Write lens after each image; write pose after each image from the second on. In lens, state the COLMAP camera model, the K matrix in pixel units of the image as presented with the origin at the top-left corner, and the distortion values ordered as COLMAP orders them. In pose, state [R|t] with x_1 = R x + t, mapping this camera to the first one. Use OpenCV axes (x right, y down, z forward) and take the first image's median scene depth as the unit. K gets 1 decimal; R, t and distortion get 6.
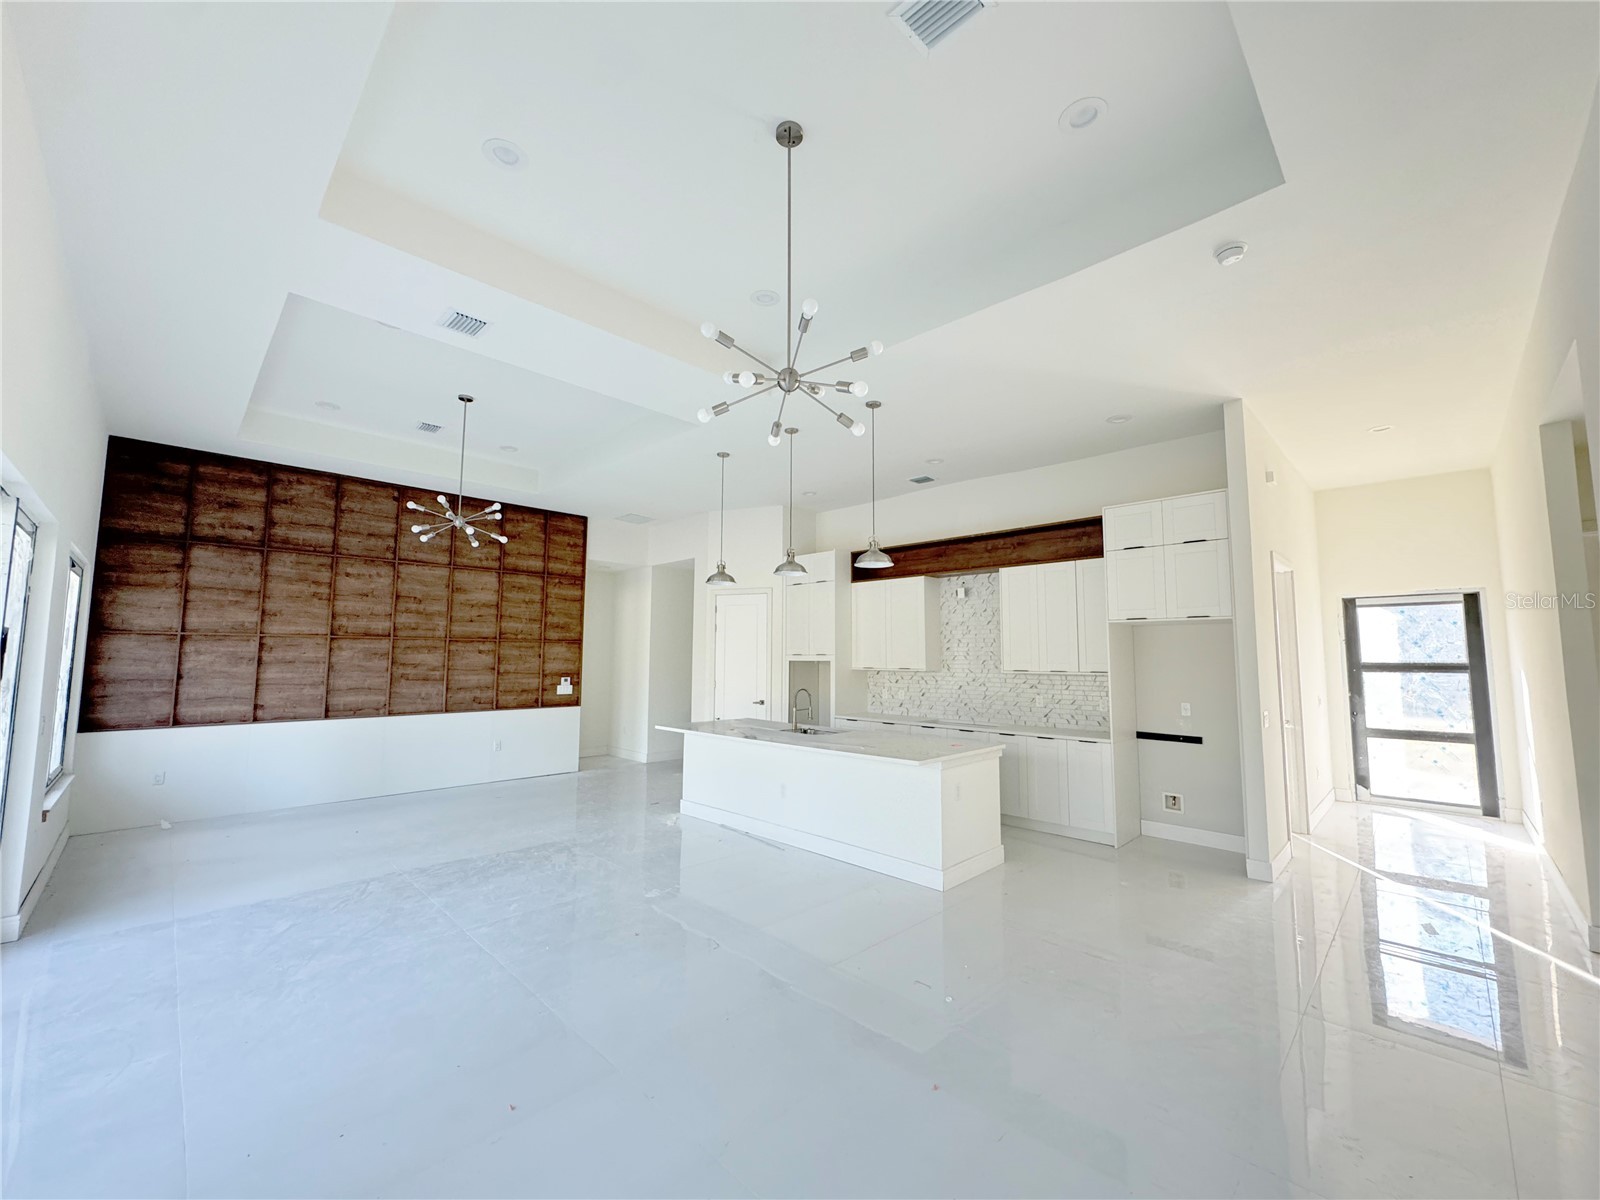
lens RADIAL K [[635.3, 0, 794.6], [0, 635.3, 597.9], [0, 0, 1]] dist [-0.000973, -0.000167]
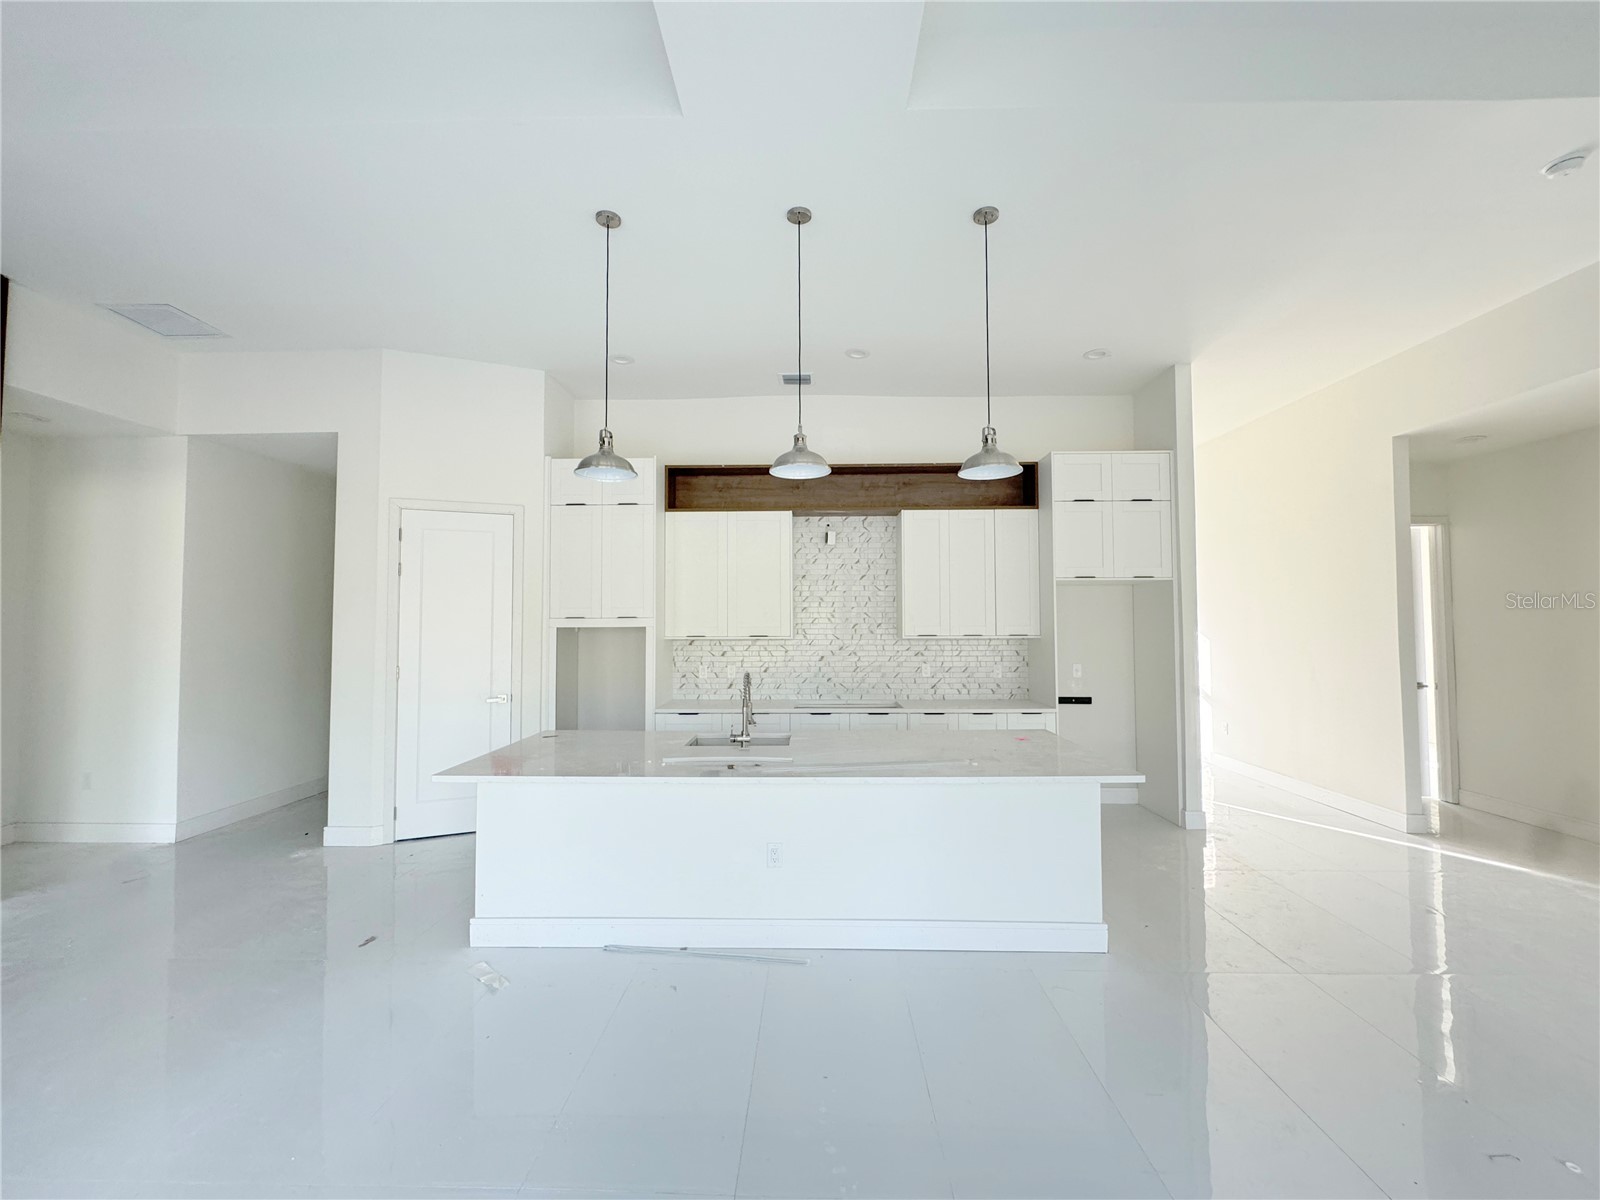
lens RADIAL K [[635.3, 0, 801.5], [0, 635.3, 603.0], [0, 0, 1]] dist [-0.000973, -0.000167]
pose [[0.726903, 0.015735, 0.686560, -0.302497], [-0.057372, 0.997634, 0.037879, 0.044928], [-0.684340, -0.066924, 0.726086, 0.459383]]
